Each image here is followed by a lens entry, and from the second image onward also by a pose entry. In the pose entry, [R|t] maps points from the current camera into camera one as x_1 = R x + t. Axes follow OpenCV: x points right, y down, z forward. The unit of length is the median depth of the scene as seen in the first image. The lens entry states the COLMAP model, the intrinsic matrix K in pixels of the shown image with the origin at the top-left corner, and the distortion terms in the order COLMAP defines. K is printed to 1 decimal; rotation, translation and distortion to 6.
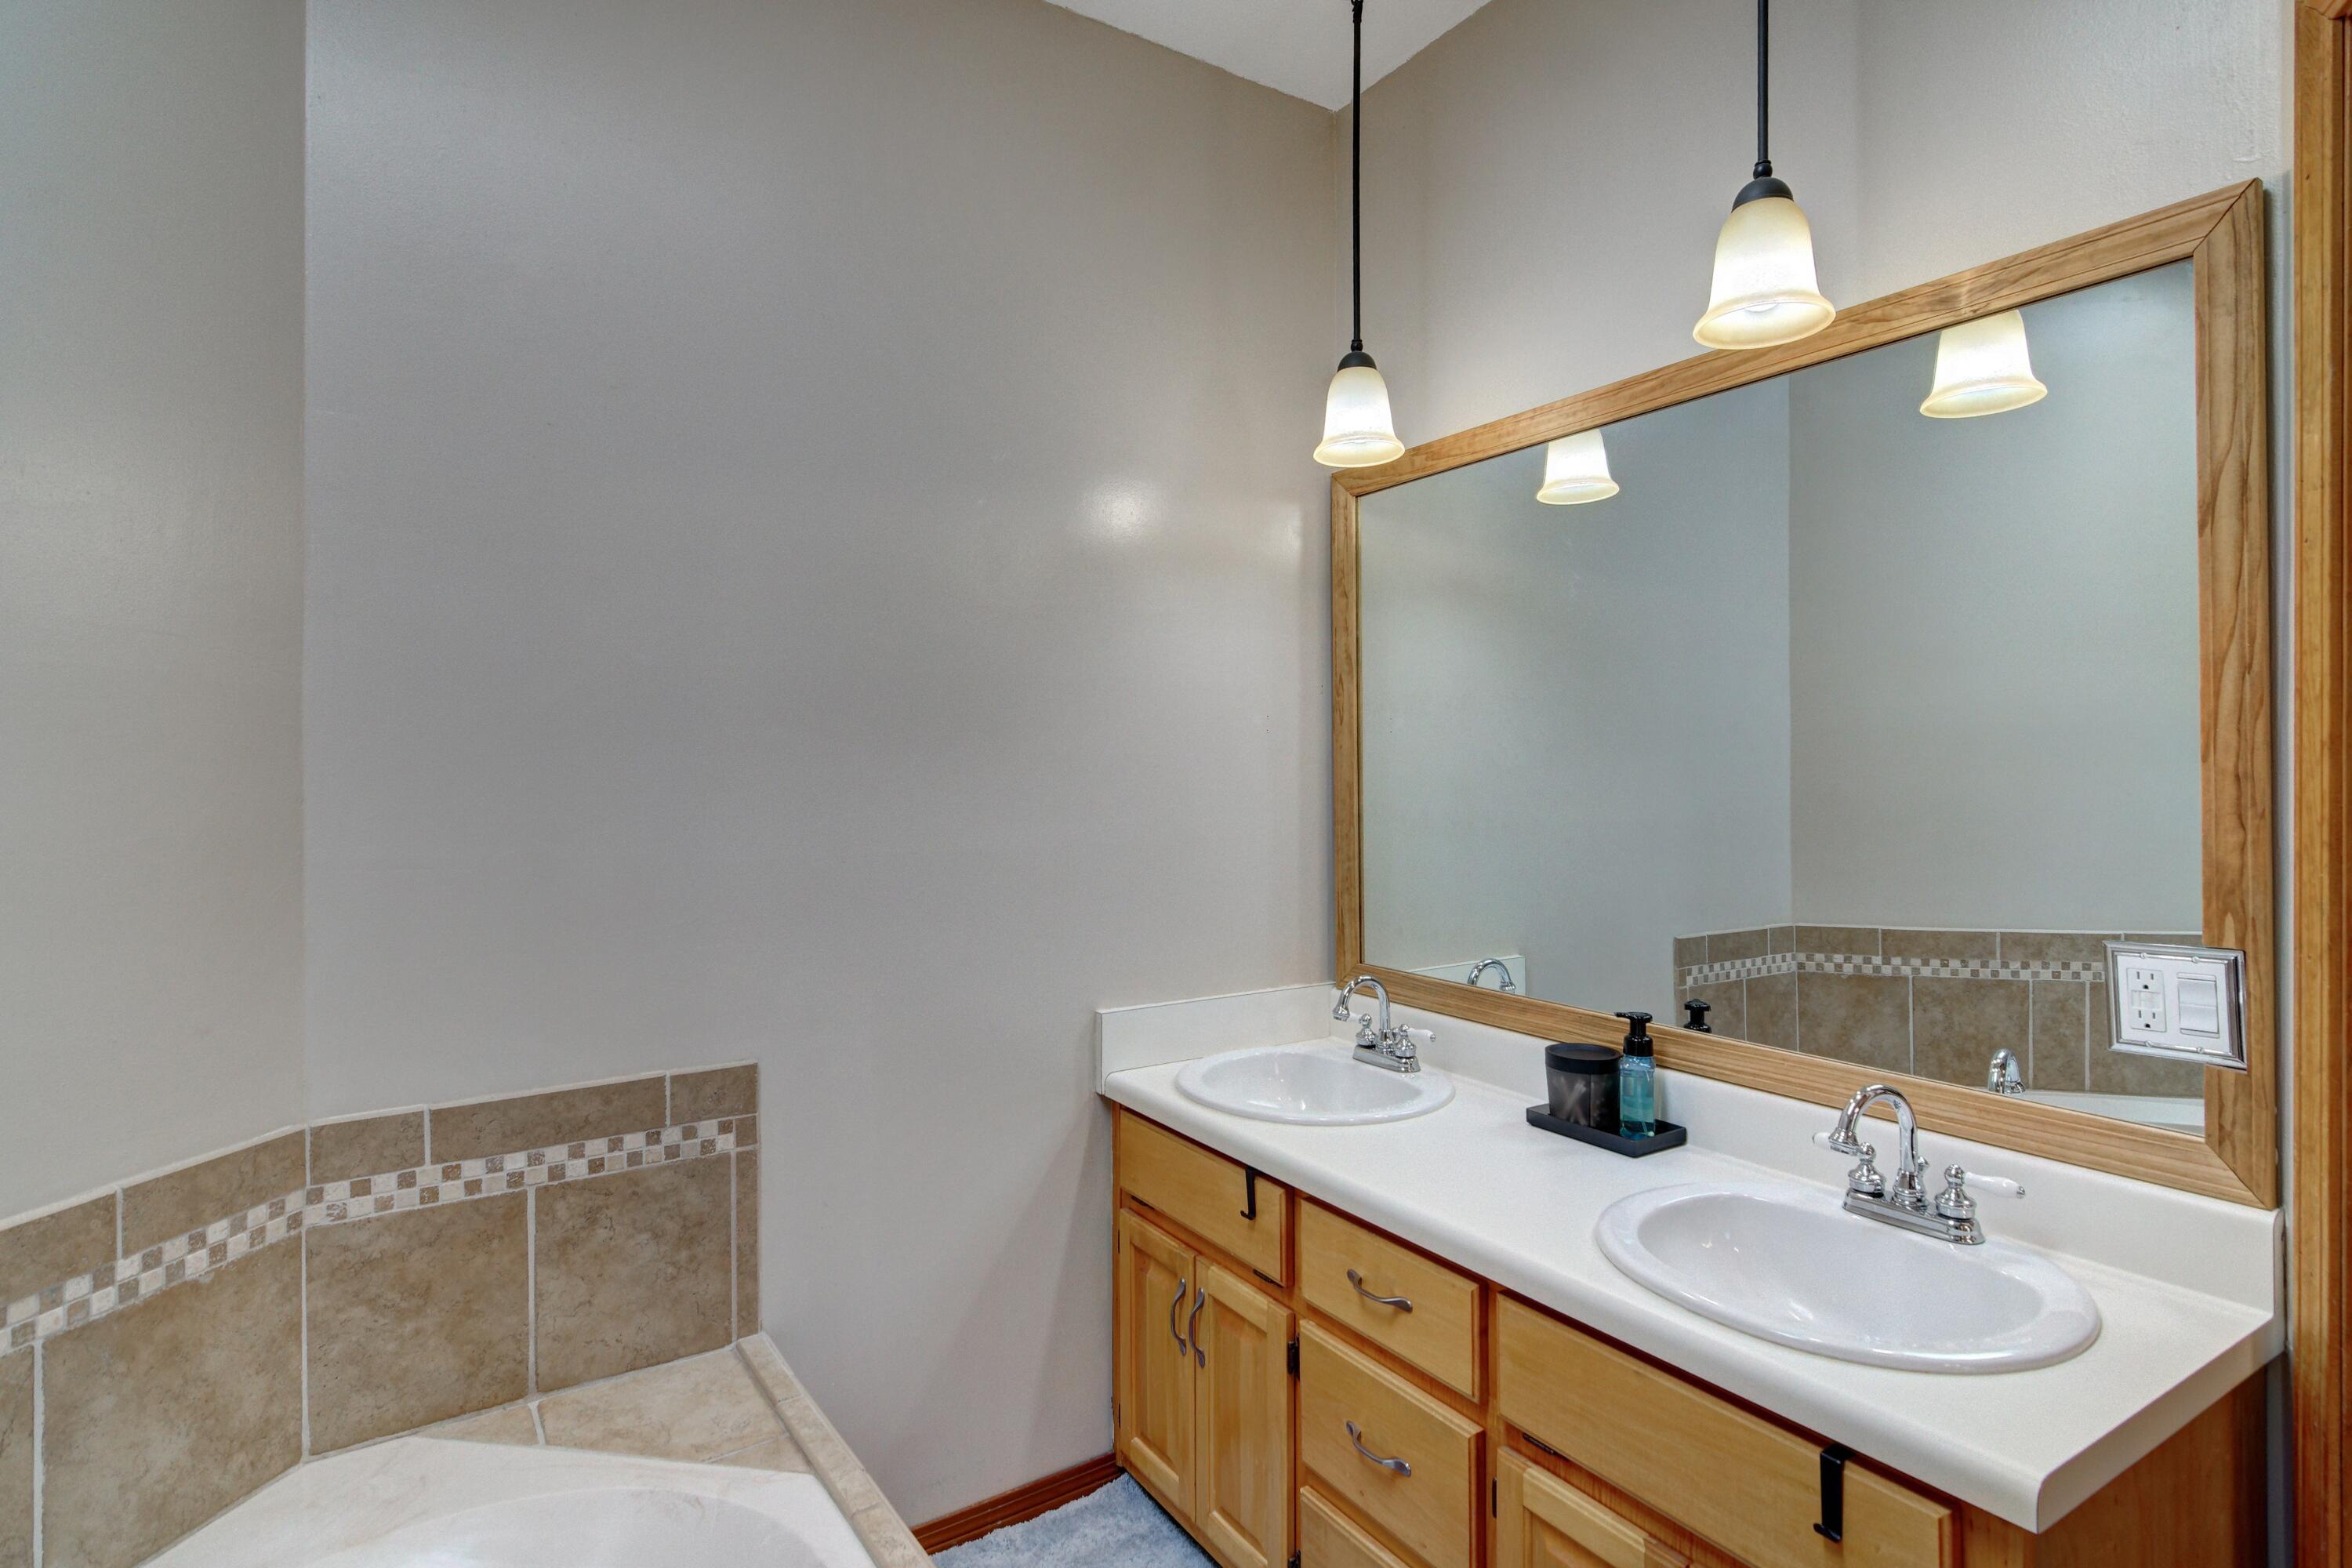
lens RADIAL K [[1168.9, 0, 1168.4], [0, 1168.9, 752.7], [0, 0, 1]] dist [0.001417, 0.001664]
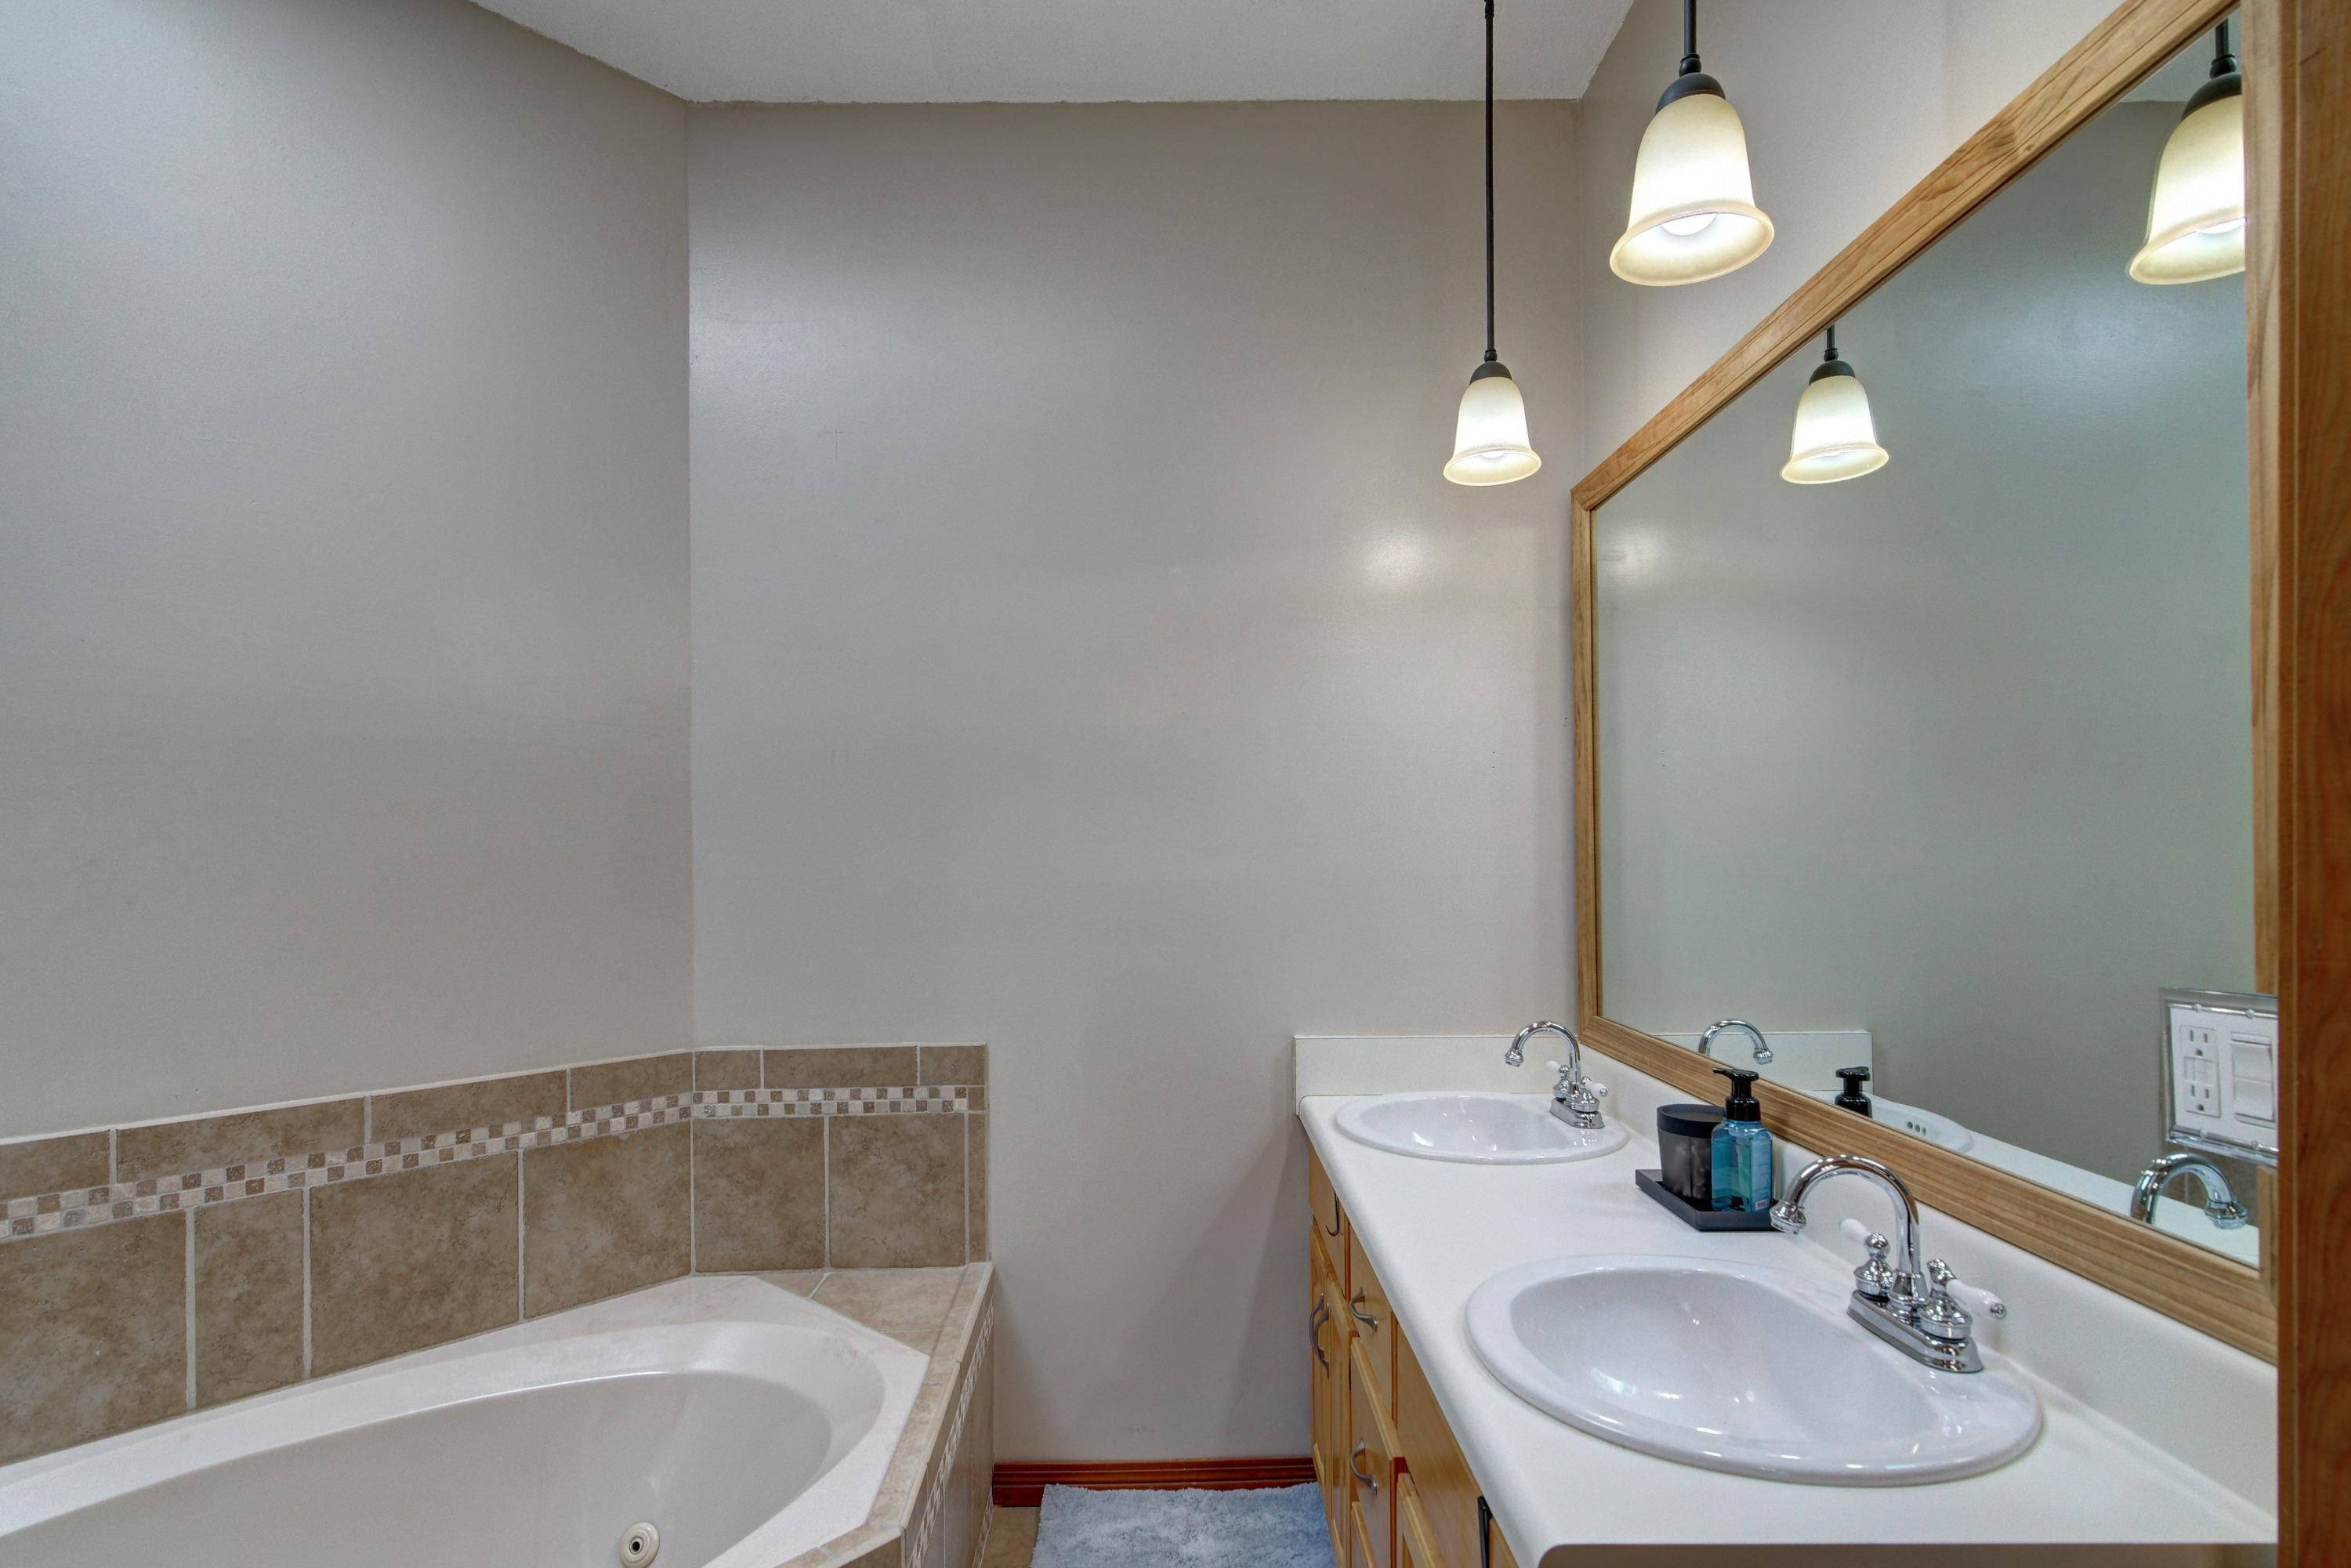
lens RADIAL K [[1160.5, 0, 1177.9], [0, 1160.5, 837.2], [0, 0, 1]] dist [0.011268, -0.000829]
pose [[0.851907, -0.007289, -0.523643, 0.538541], [0.010410, 0.999941, 0.003017, 0.048547], [0.523590, -0.008021, 0.851933, 0.064265]]
